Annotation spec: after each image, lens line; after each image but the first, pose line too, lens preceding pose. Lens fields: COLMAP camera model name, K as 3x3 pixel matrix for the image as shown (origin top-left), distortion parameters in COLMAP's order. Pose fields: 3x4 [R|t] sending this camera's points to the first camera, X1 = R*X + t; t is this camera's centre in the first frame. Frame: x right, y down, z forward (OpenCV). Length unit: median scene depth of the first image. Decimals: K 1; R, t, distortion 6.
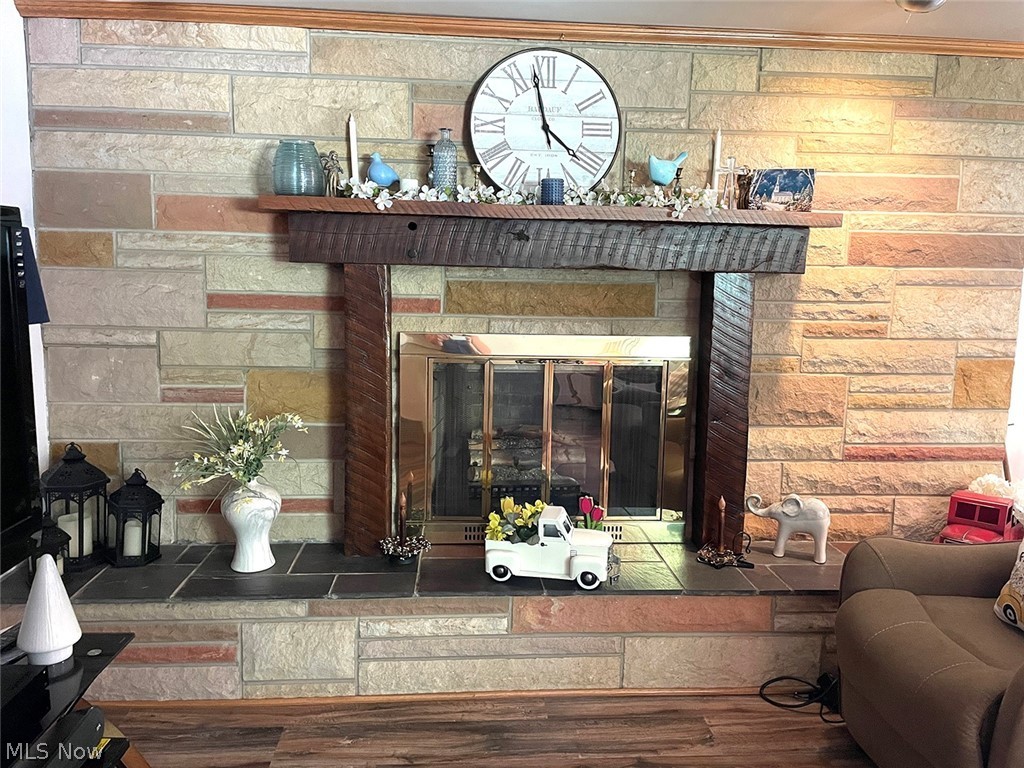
lens RADIAL K [[783.5, 0, 512.0], [0, 783.5, 384.0], [0, 0, 1]] dist [0.084262, -0.115843]
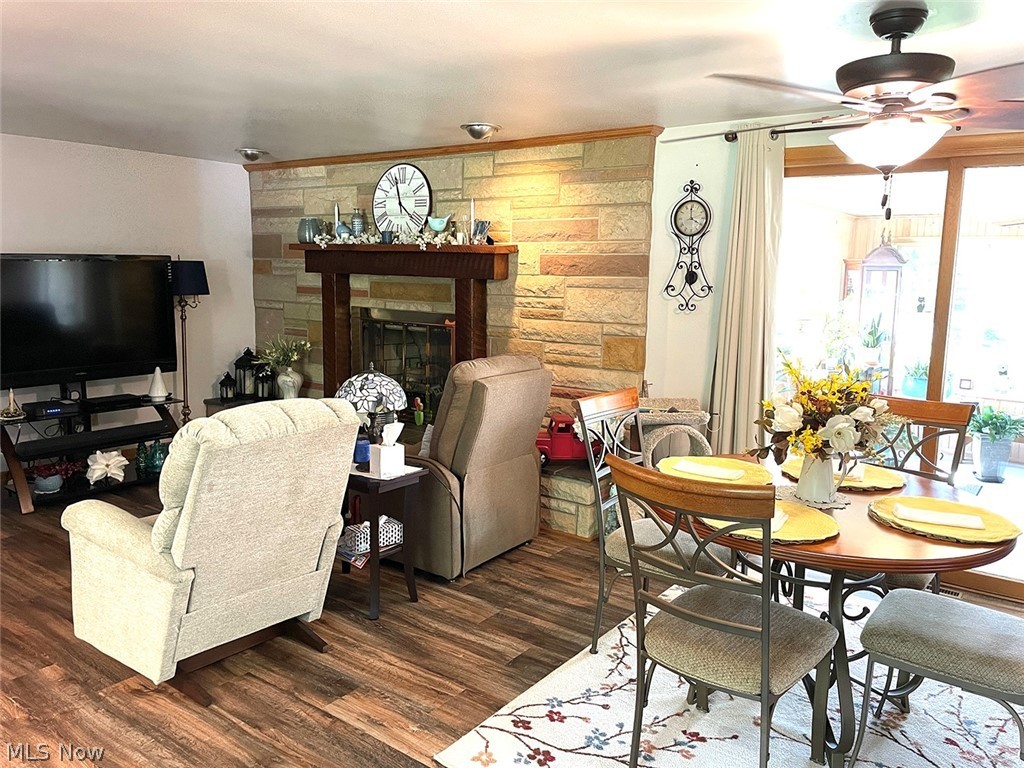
lens RADIAL K [[783.5, 0, 512.0], [0, 783.5, 384.0], [0, 0, 1]] dist [0.084262, -0.115843]
pose [[0.753805, 0.091781, -0.650657, 1.516870], [-0.090656, 0.995254, 0.035362, 0.025297], [0.650815, 0.032330, 0.758548, -0.278963]]
